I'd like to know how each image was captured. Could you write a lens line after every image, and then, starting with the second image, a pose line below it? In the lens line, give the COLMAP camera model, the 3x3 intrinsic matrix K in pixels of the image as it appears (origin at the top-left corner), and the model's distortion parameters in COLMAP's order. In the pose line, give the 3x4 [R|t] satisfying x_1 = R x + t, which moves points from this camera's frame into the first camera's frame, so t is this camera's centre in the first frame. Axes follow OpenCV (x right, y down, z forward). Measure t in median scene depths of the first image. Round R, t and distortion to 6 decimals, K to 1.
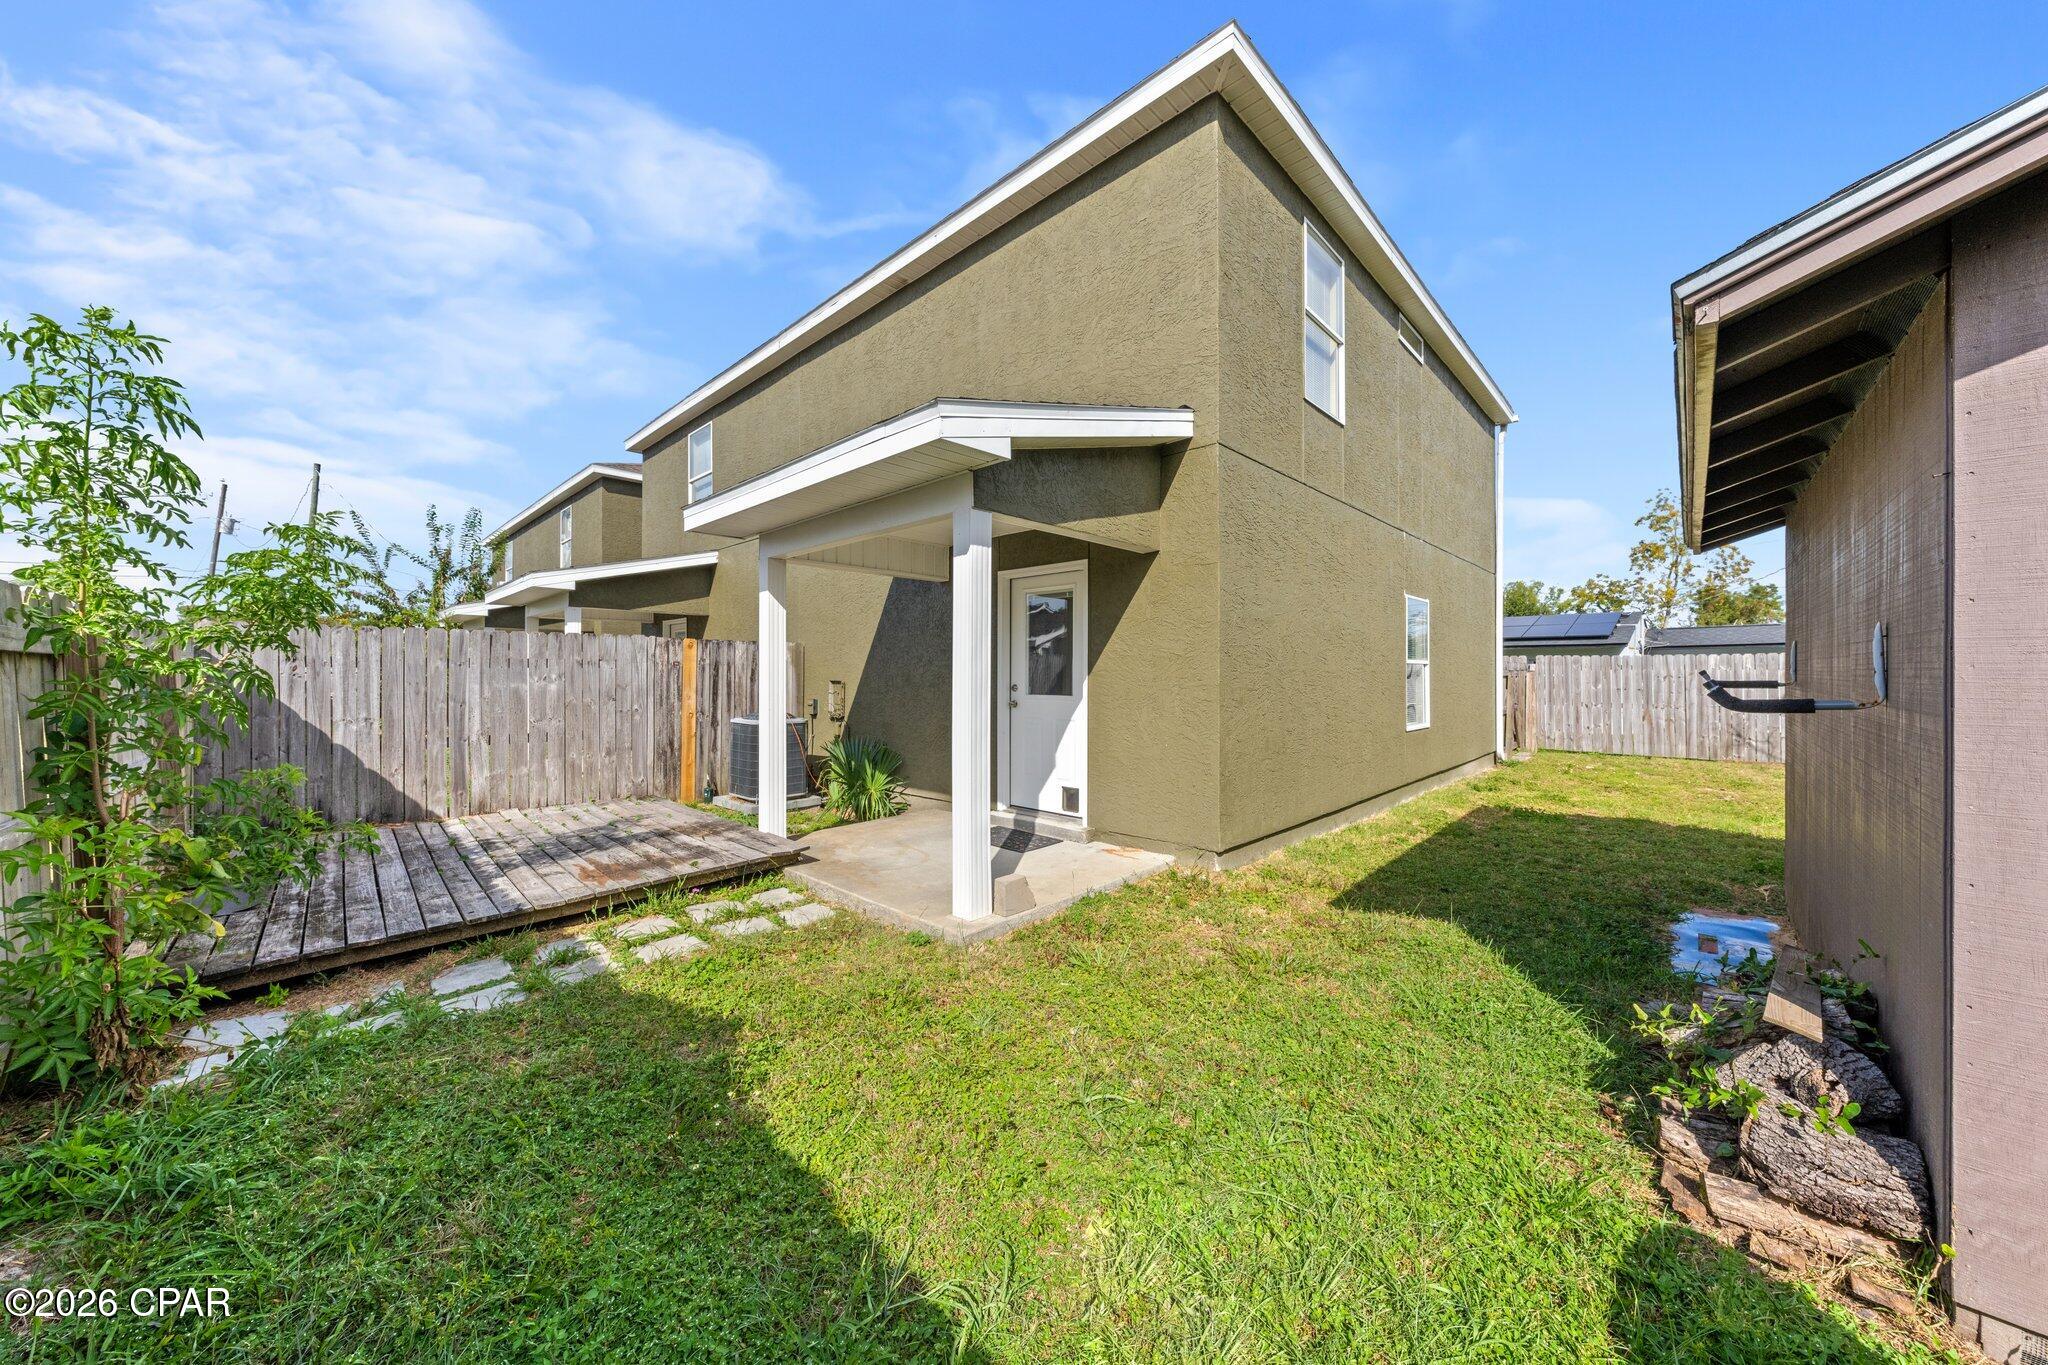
lens RADIAL K [[686.2, 0, 1023.1], [0, 686.2, 677.3], [0, 0, 1]] dist [-0.000021, -0.000001]
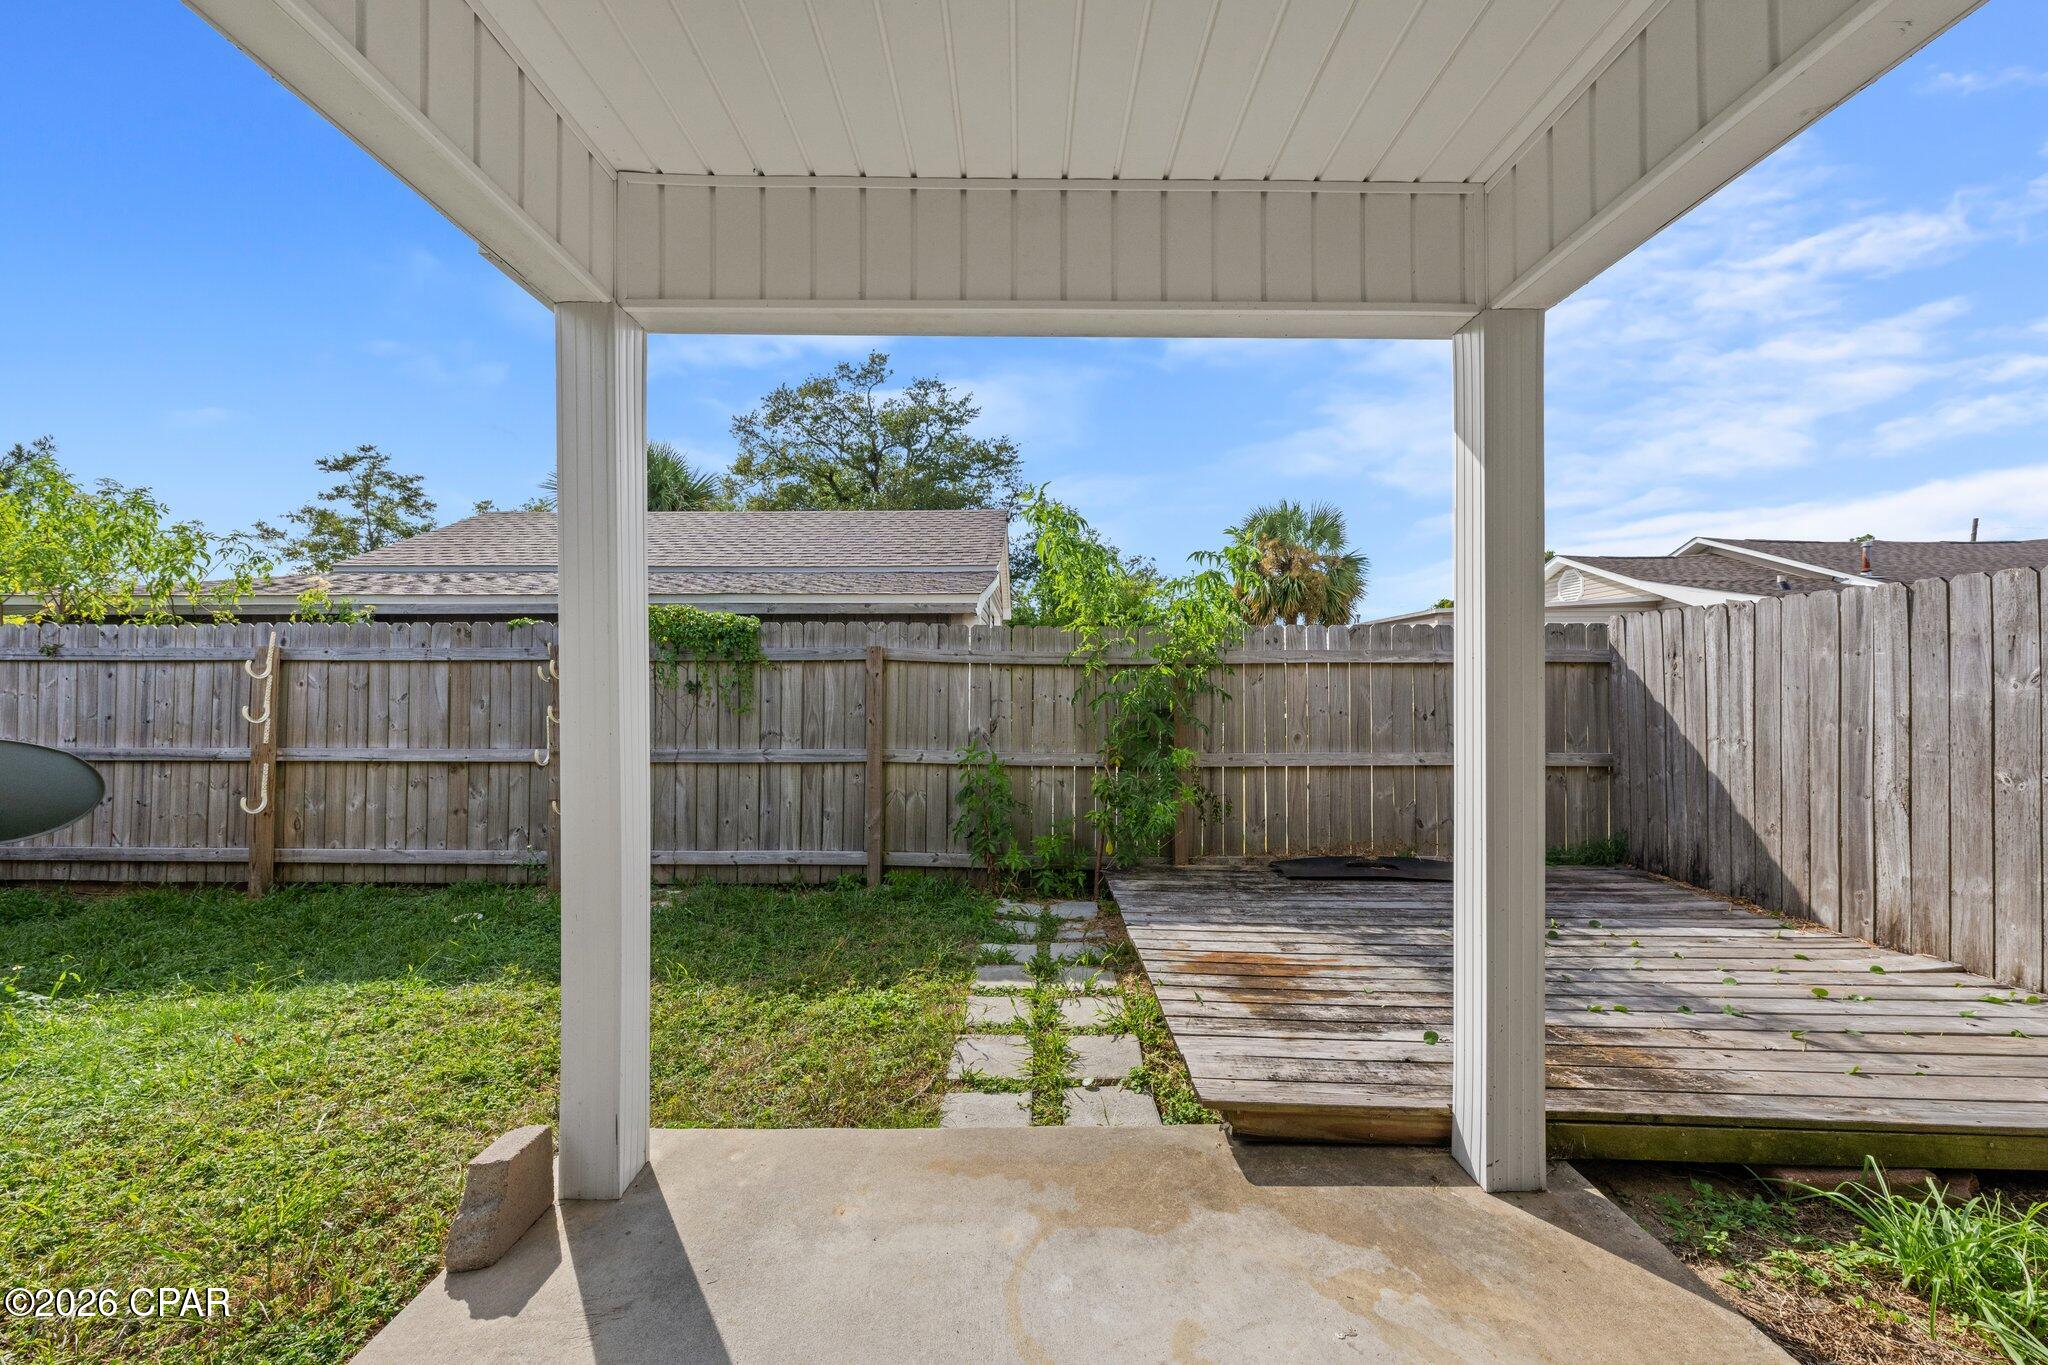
lens RADIAL K [[755.4, 0, 1023.5], [0, 755.4, 684.1], [0, 0, 1]] dist [-0.000990, -0.000068]
pose [[-0.706893, -0.005048, -0.707302, 0.054806], [-0.002861, 0.999987, -0.004277, 0.011164], [0.707314, -0.001000, -0.706898, 1.021604]]
